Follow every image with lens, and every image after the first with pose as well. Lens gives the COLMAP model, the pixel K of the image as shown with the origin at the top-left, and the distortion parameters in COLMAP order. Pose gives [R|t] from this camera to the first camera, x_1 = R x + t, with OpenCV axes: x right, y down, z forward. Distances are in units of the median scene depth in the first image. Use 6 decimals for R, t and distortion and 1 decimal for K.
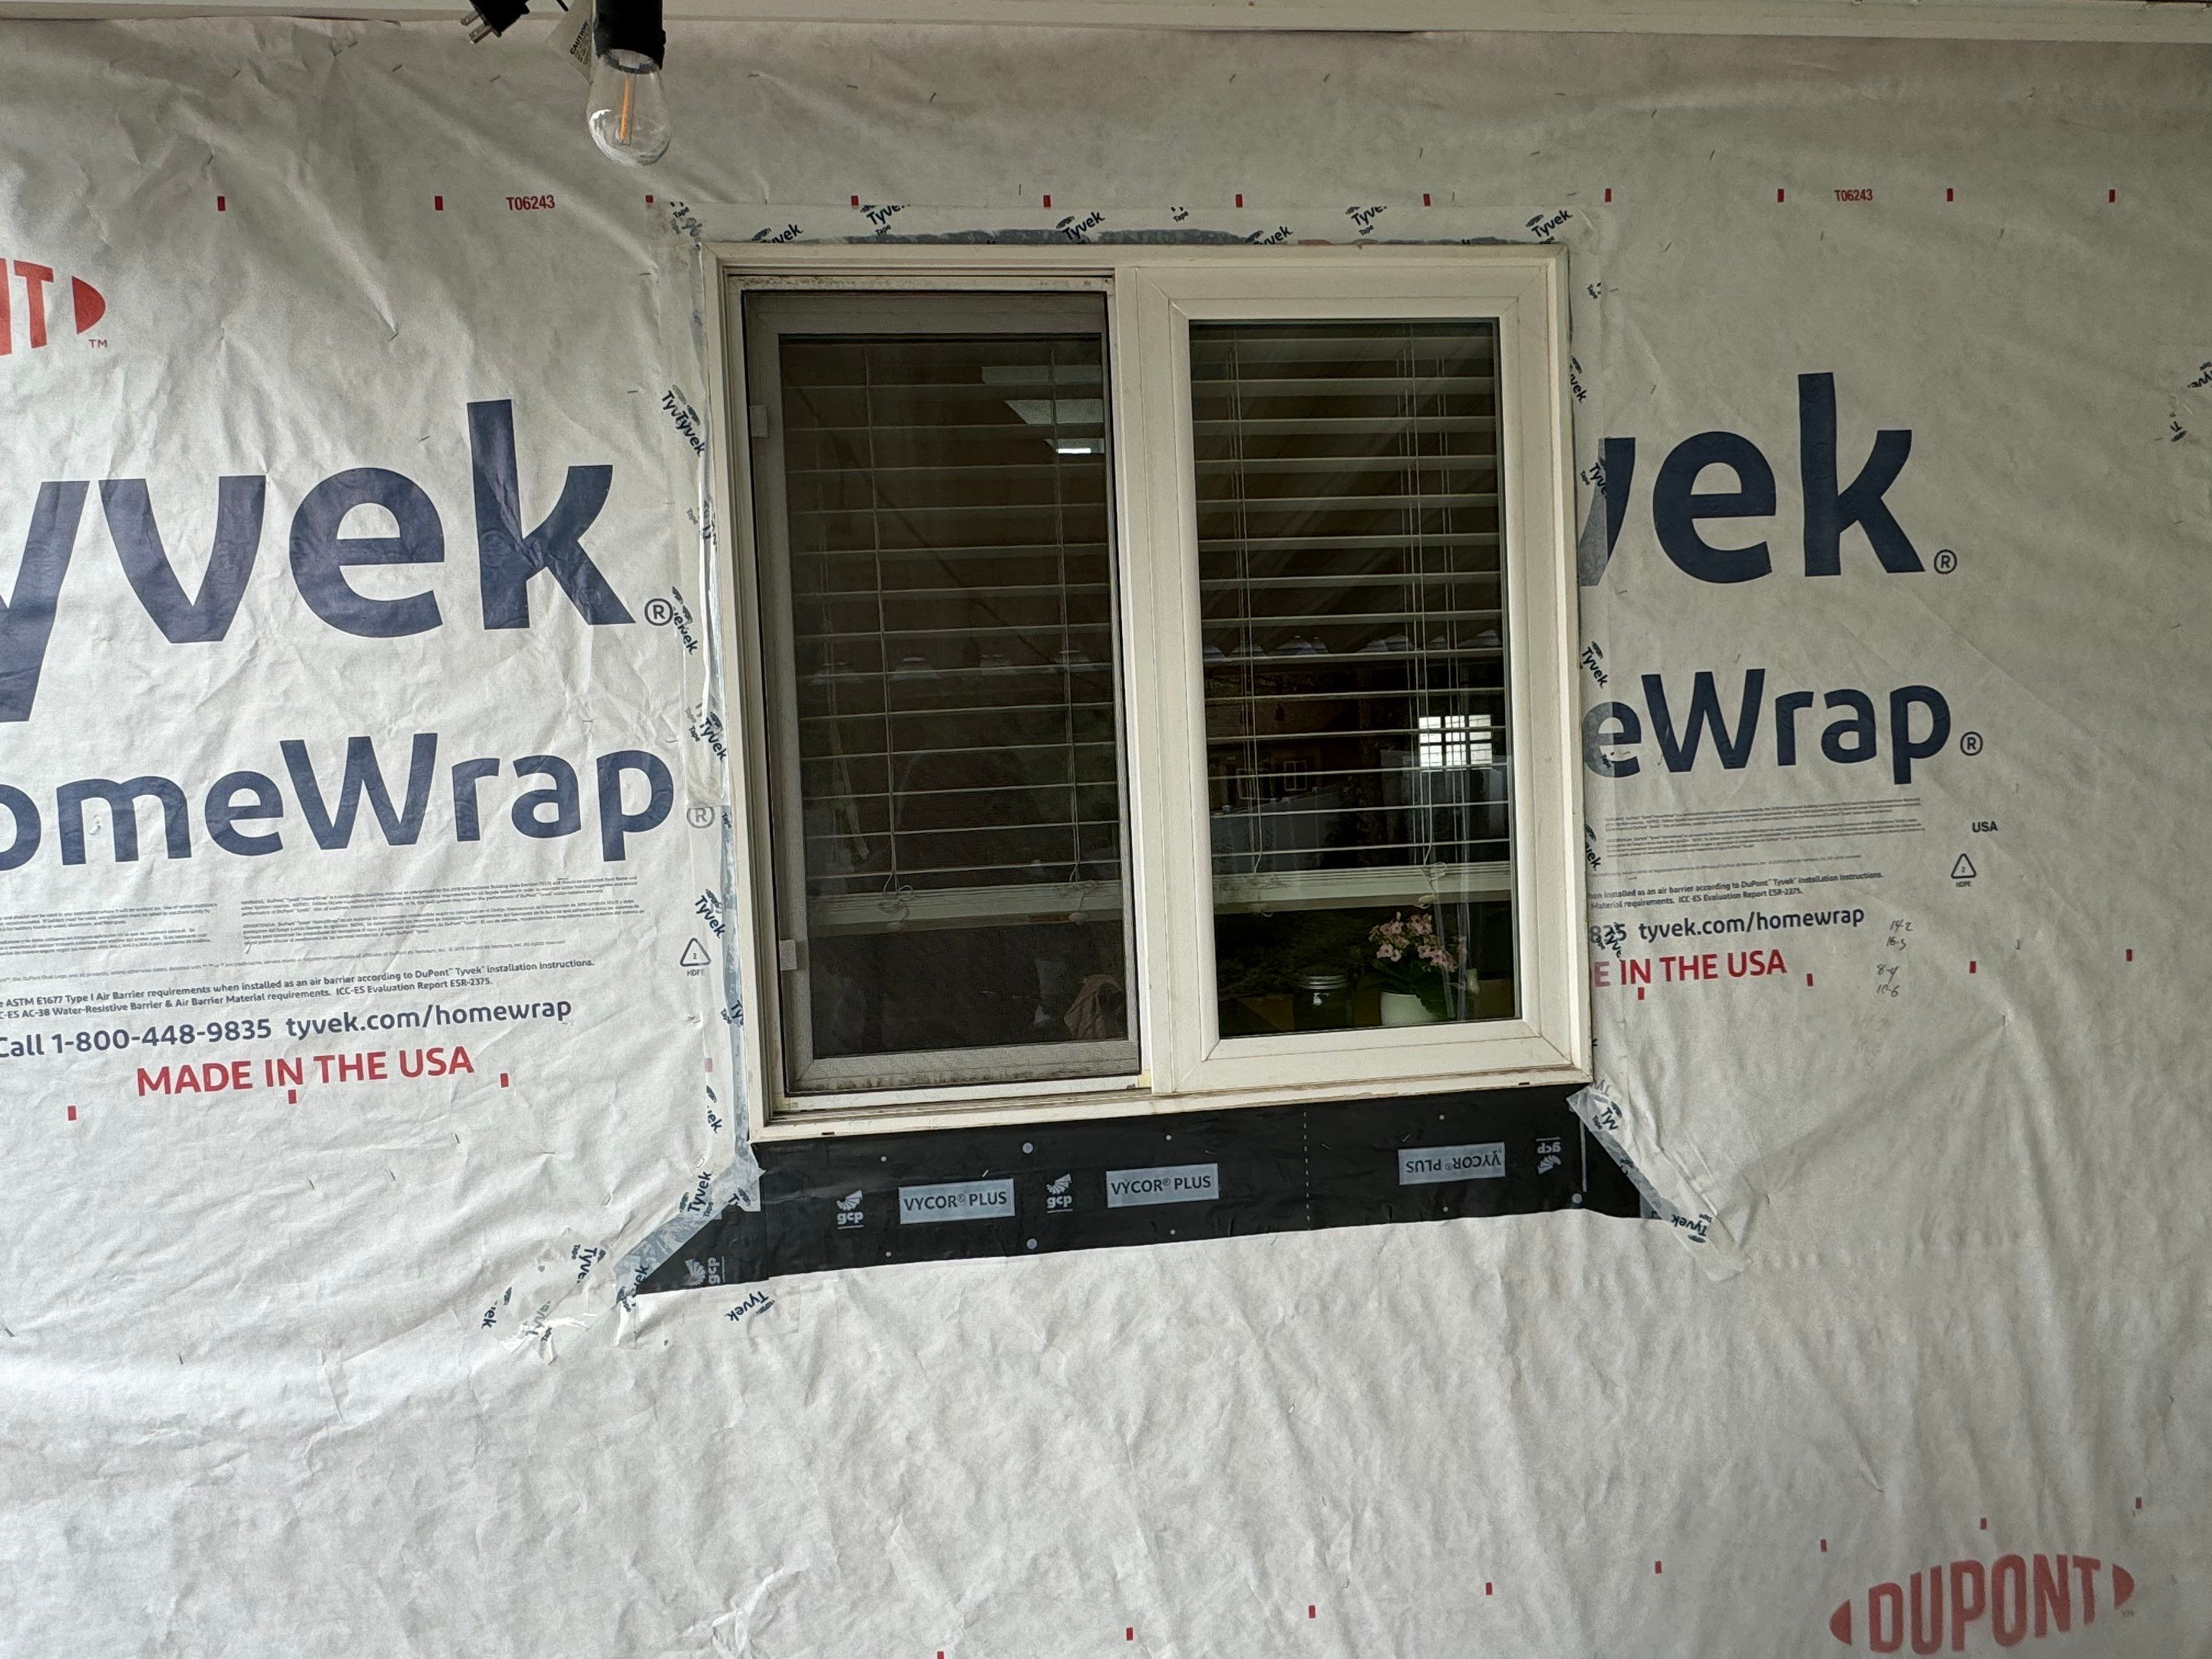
lens RADIAL K [[1555.0, 0, 1106.0], [0, 1555.0, 829.5], [0, 0, 1]] dist [0.010845, -0.003183]
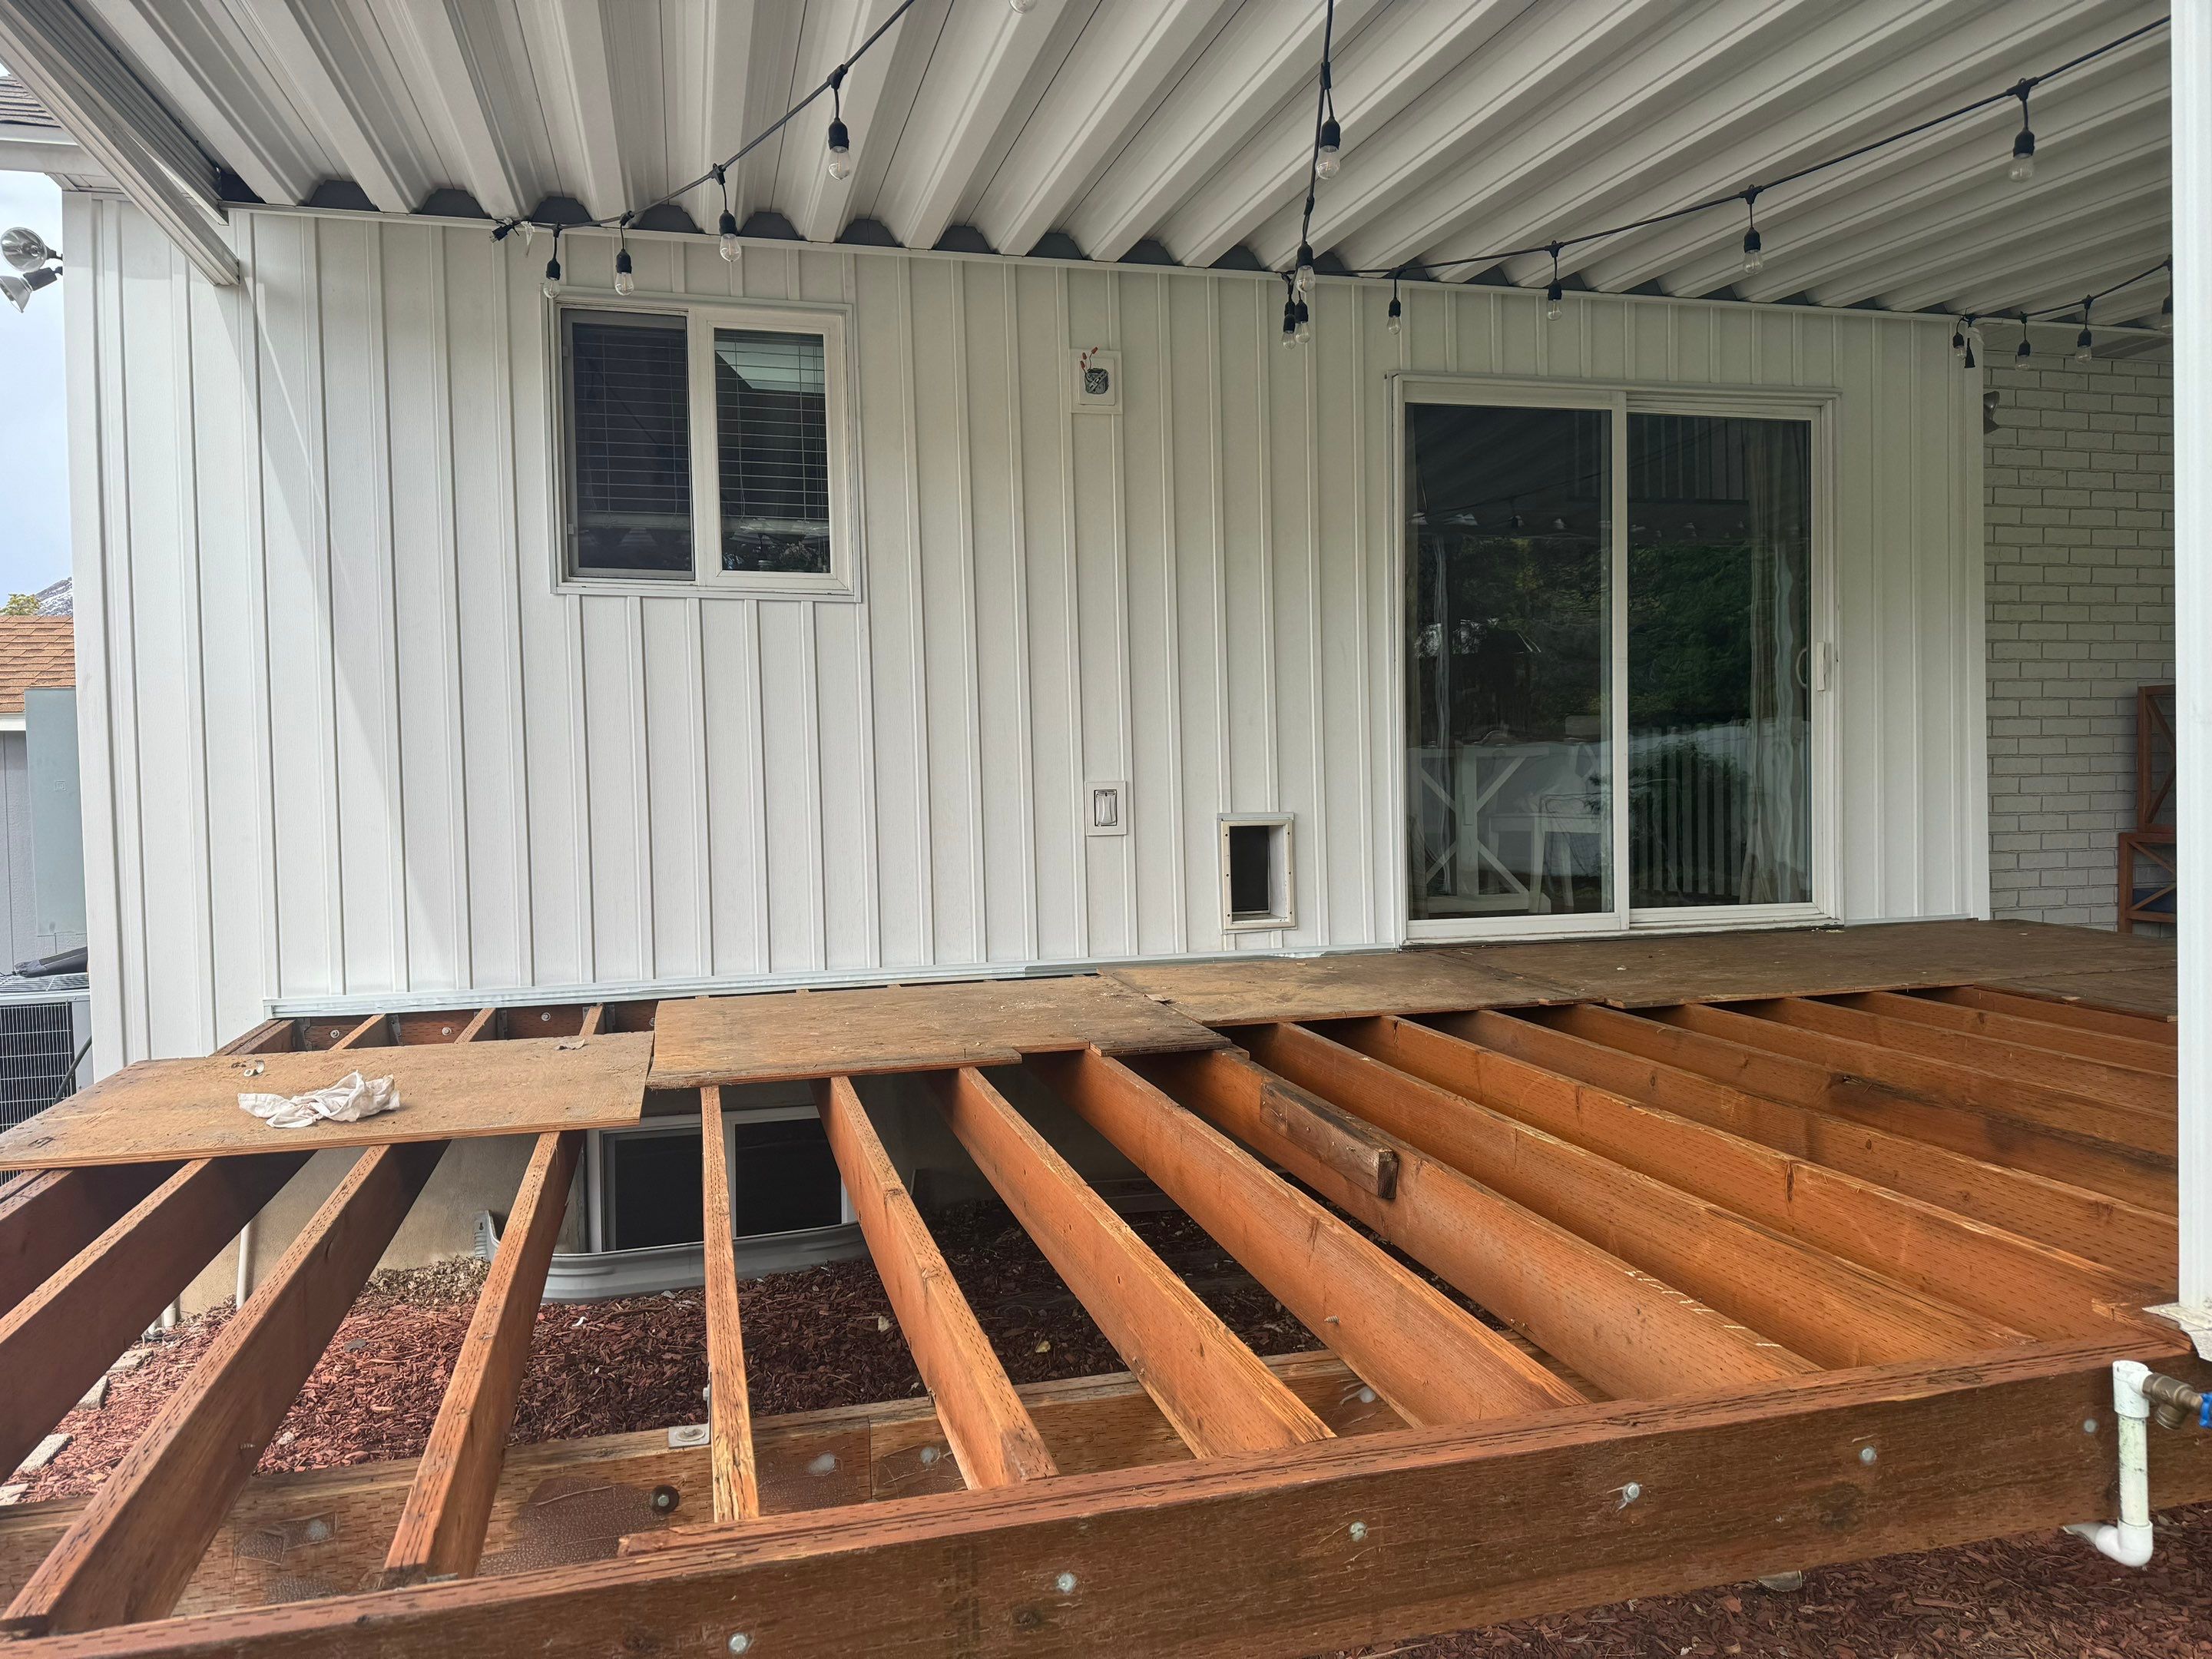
lens RADIAL K [[1555.2, 0, 1106.0], [0, 1555.2, 829.5], [0, 0, 1]] dist [0.010845, -0.003183]
pose [[0.990898, 0.015346, 0.133735, 0.407865], [-0.011045, 0.999399, -0.032844, 0.713131], [-0.134159, 0.031068, 0.990473, -2.009491]]
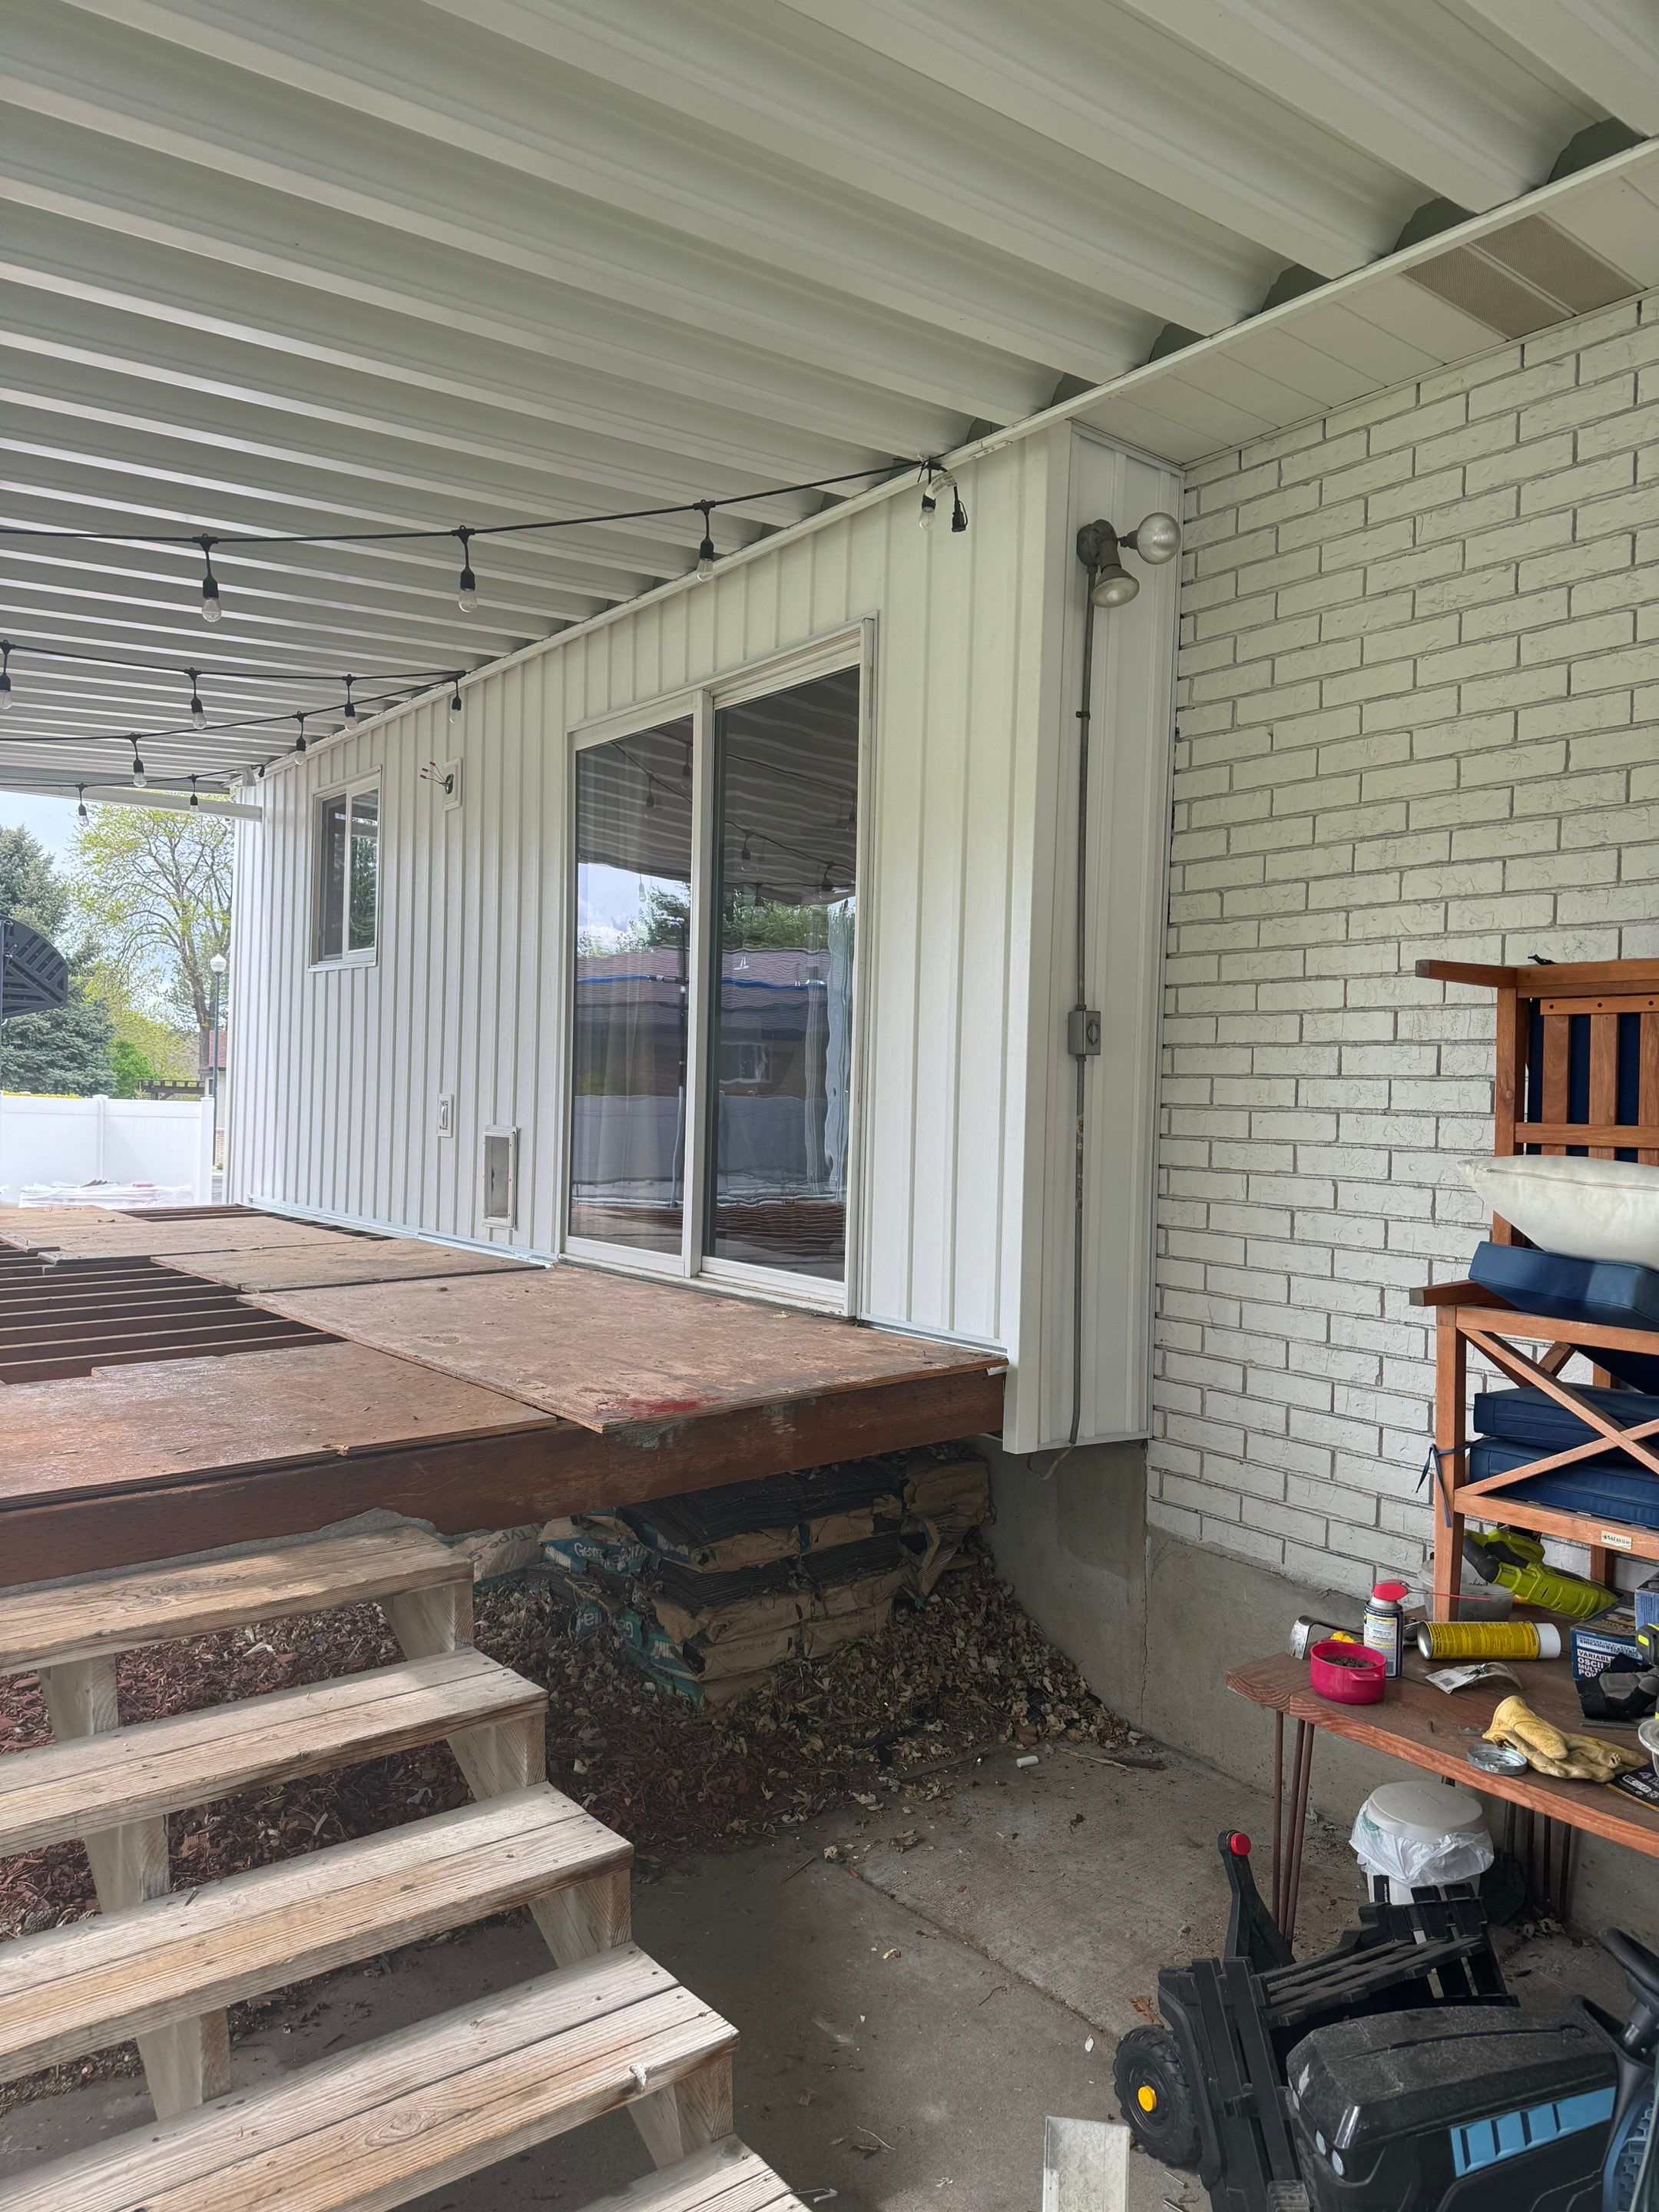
lens RADIAL K [[1555.2, 0, 829.5], [0, 1555.2, 1106.0], [0, 0, 1]] dist [0.010845, -0.003183]
pose [[0.502564, 0.061753, -0.862332, 4.889217], [-0.086205, 0.996054, 0.021089, 0.369666], [0.860232, 0.063739, 0.505904, -0.100880]]
